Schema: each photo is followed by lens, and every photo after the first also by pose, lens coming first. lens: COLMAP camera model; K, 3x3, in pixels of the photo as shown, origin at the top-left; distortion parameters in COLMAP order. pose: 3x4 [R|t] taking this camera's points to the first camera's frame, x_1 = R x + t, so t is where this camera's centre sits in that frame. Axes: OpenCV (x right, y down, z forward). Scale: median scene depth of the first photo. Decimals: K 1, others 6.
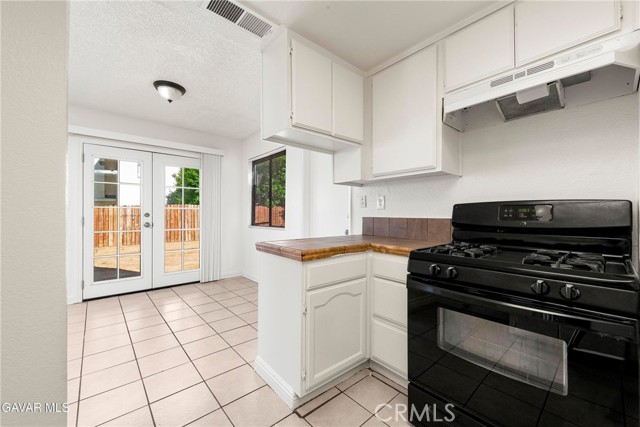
lens RADIAL K [[249.3, 0, 320.0], [0, 249.3, 213.5], [0, 0, 1]] dist [-0.000989, -0.000055]
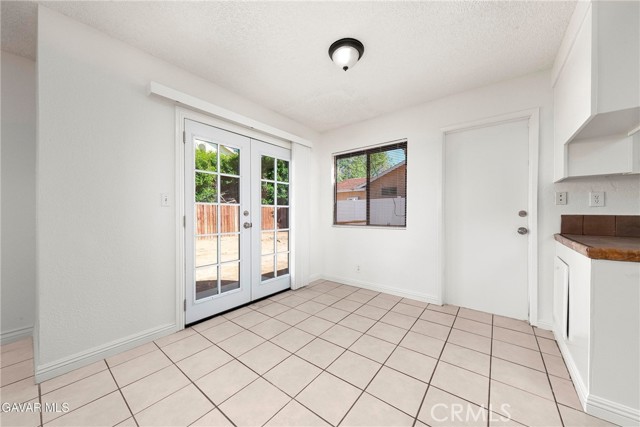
lens RADIAL K [[224.2, 0, 320.0], [0, 224.2, 213.5], [0, 0, 1]] dist [-0.001325, -0.000216]
pose [[0.984789, -0.001286, 0.173749, -0.597011], [0.000402, 0.999987, 0.005121, 0.003286], [-0.173753, -0.004973, 0.984777, 0.230880]]
